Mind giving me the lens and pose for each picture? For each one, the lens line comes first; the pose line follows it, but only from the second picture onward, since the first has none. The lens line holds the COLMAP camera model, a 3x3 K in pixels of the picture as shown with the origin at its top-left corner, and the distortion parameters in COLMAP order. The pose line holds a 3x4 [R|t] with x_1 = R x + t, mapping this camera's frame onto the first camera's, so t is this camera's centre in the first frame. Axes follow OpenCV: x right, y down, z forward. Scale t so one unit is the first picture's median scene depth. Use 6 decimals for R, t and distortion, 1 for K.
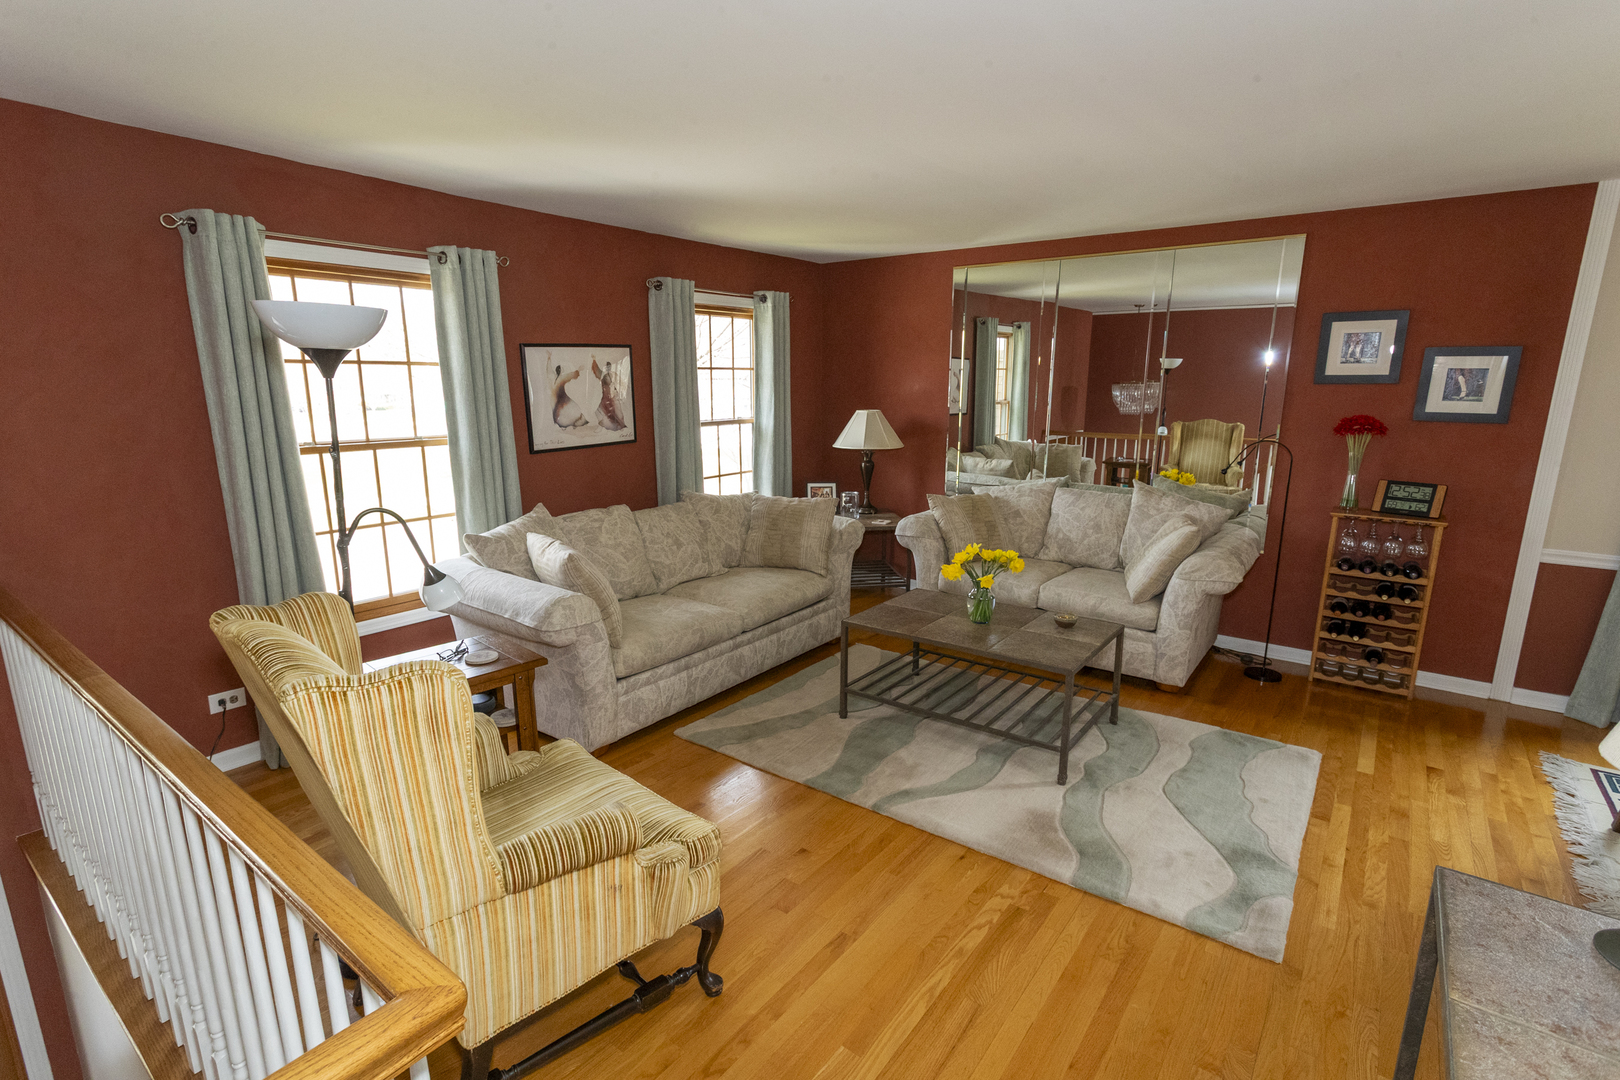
lens RADIAL K [[777.0, 0, 806.5], [0, 777.0, 548.8], [0, 0, 1]] dist [-0.000577, 0.000274]
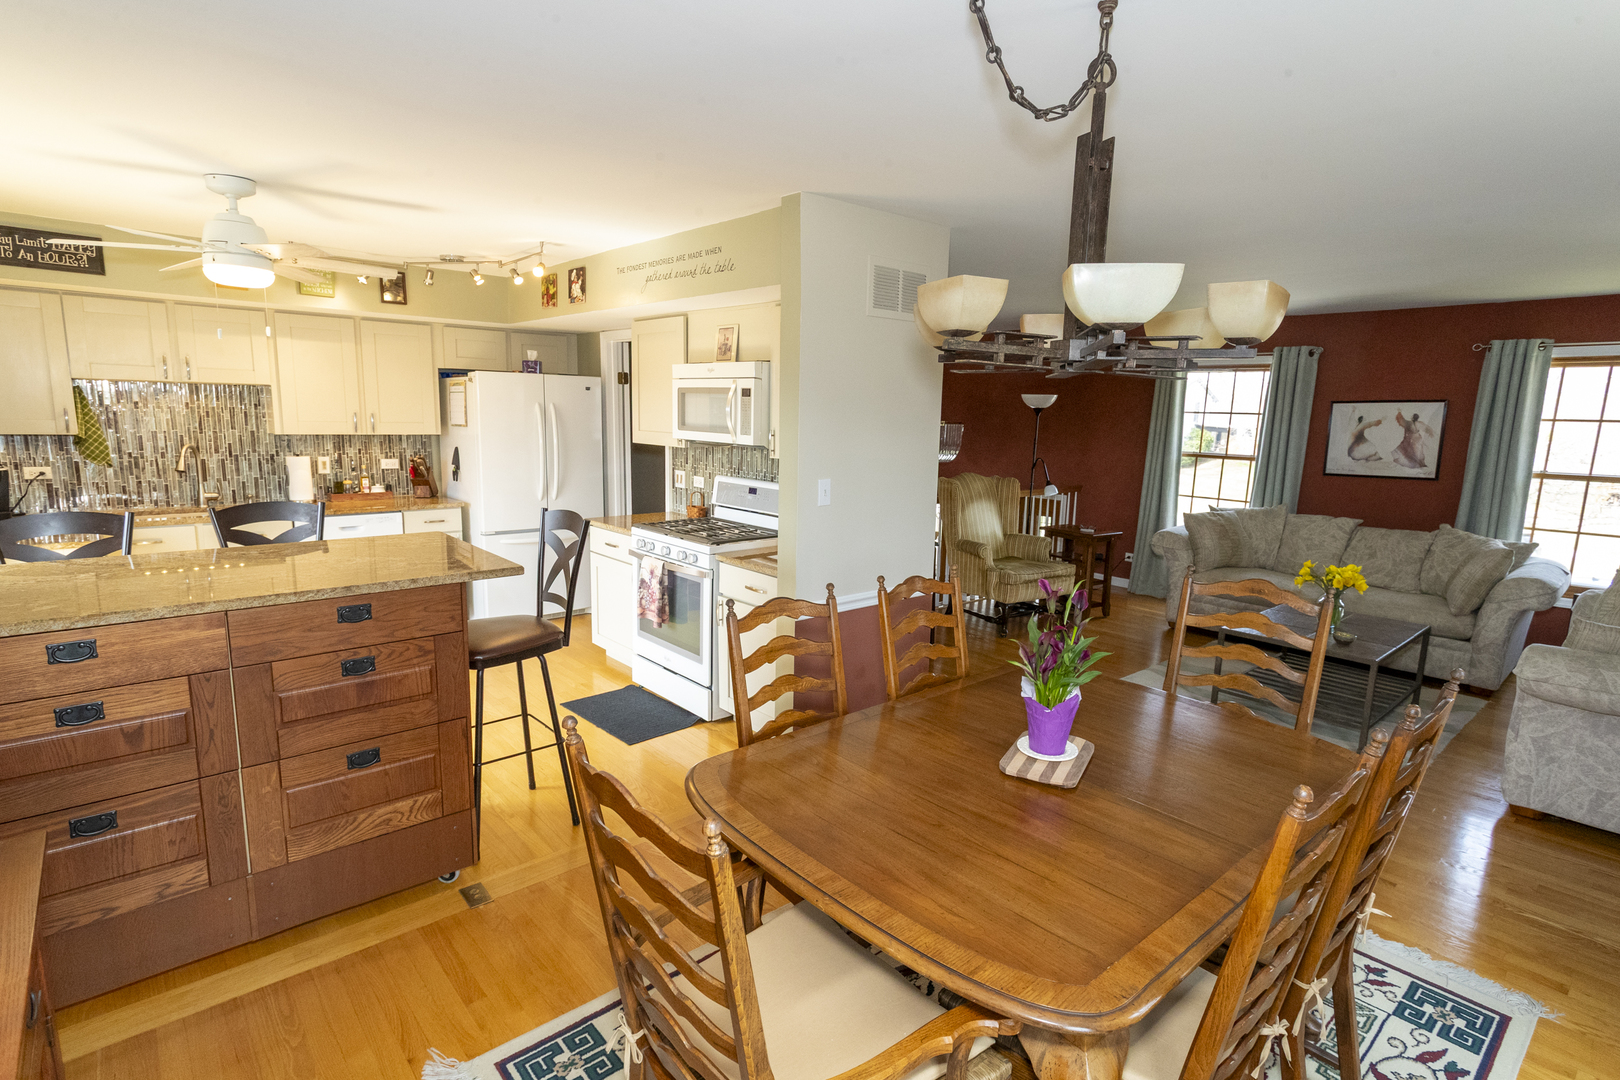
lens RADIAL K [[805.9, 0, 790.5], [0, 805.9, 549.5], [0, 0, 1]] dist [-0.000457, -0.000094]
pose [[-0.212250, 0.159074, -0.964181, 1.299917], [-0.236235, 0.949045, 0.208581, -0.066236], [0.948232, 0.272044, -0.163856, 0.323010]]
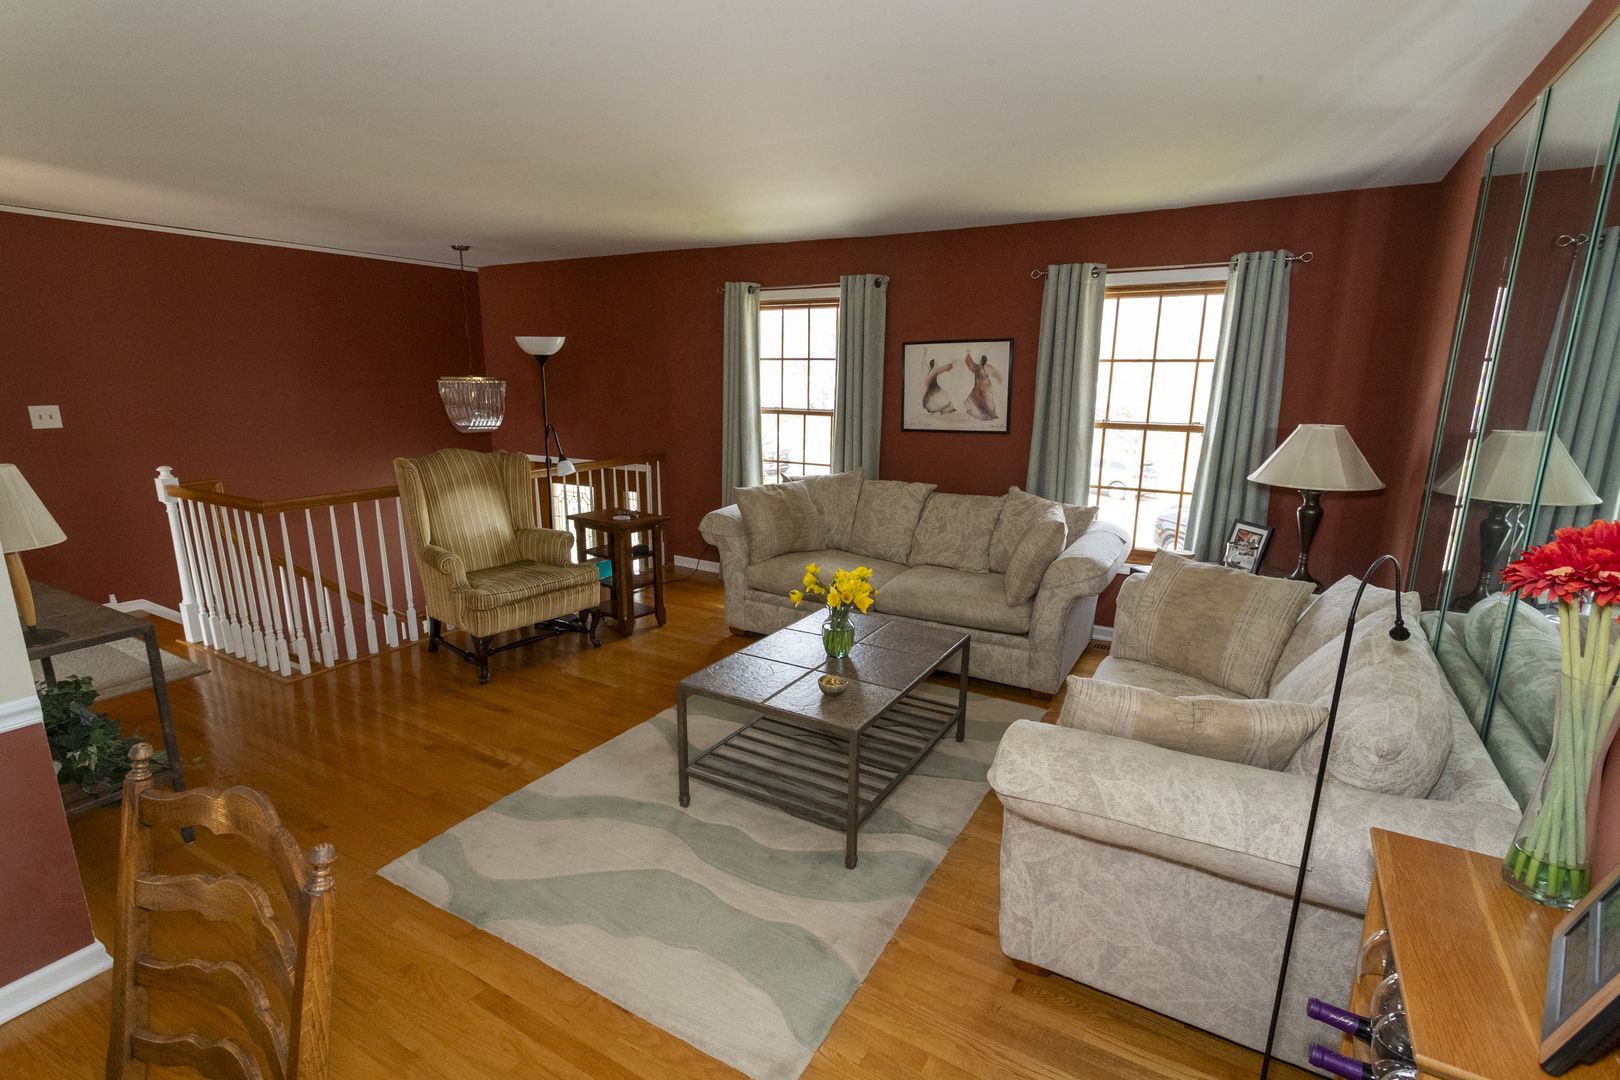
lens RADIAL K [[777.0, 0, 806.5], [0, 777.0, 548.8], [0, 0, 1]] dist [-0.000577, 0.000274]
pose [[0.108367, 0.220105, -0.969438, 0.839273], [-0.223868, 0.955536, 0.191924, -0.141858], [0.968576, 0.196228, 0.152823, 0.676312]]
